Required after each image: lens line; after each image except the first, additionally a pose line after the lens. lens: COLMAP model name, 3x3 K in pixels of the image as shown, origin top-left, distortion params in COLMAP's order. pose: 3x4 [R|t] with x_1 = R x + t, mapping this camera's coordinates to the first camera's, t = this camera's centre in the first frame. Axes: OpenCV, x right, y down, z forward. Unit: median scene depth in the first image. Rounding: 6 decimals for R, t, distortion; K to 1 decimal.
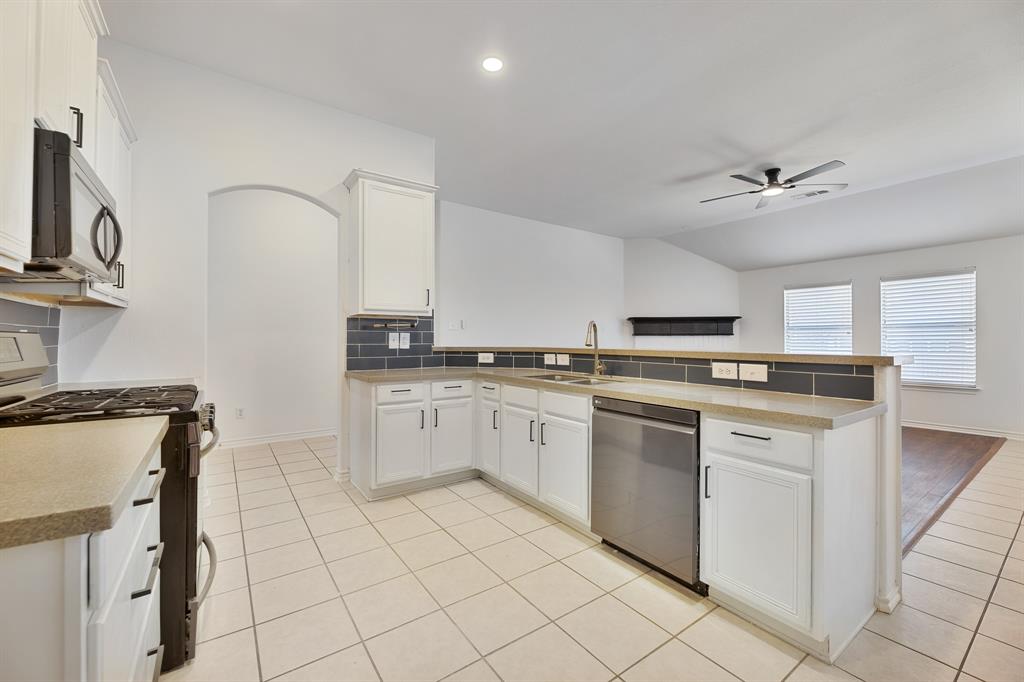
lens RADIAL K [[415.3, 0, 509.5], [0, 415.3, 337.5], [0, 0, 1]] dist [-0.000280, -0.000059]
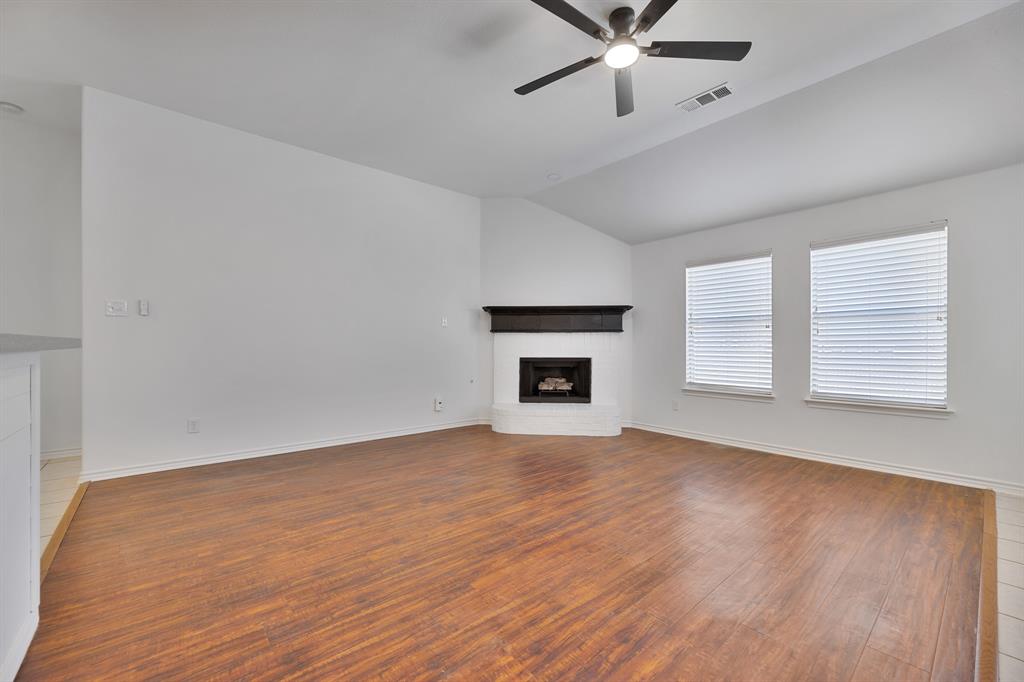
lens RADIAL K [[415.3, 0, 509.2], [0, 415.3, 344.7], [0, 0, 1]] dist [-0.000280, -0.000059]
pose [[0.995643, -0.003152, 0.093190, 0.292610], [0.002333, 0.999958, 0.008893, 0.010896], [-0.093214, -0.008637, 0.995609, 0.317461]]
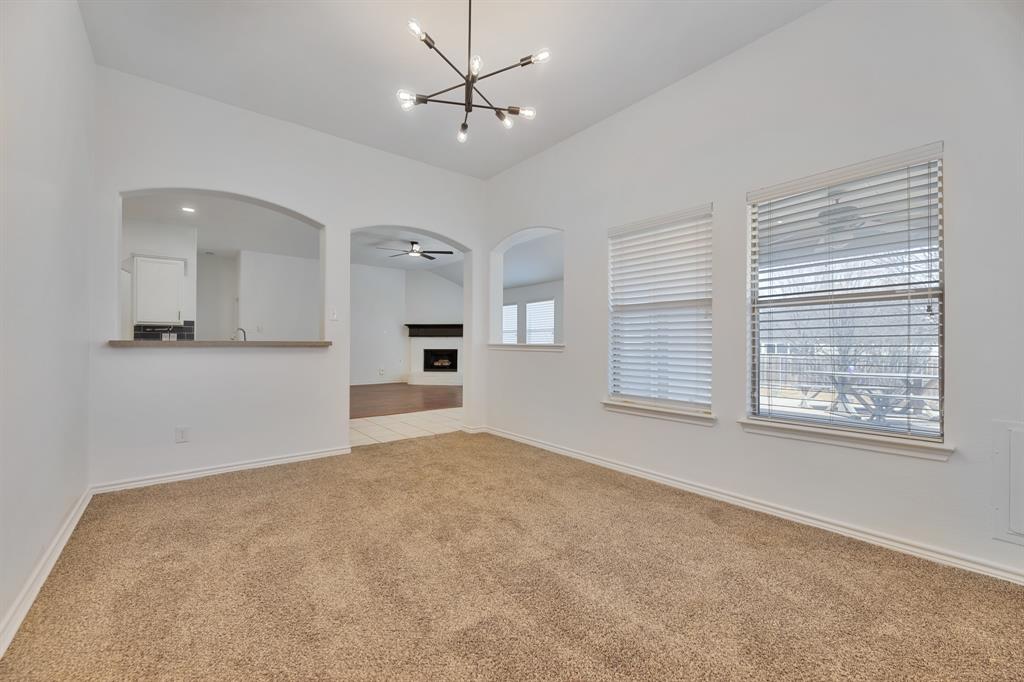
lens RADIAL K [[415.3, 0, 514.7], [0, 415.3, 342.2], [0, 0, 1]] dist [-0.000280, -0.000059]
pose [[0.997468, 0.000394, 0.071109, 0.628602], [-0.000511, 0.999999, 0.001634, 0.013007], [-0.071108, -0.001666, 0.997467, -0.537704]]
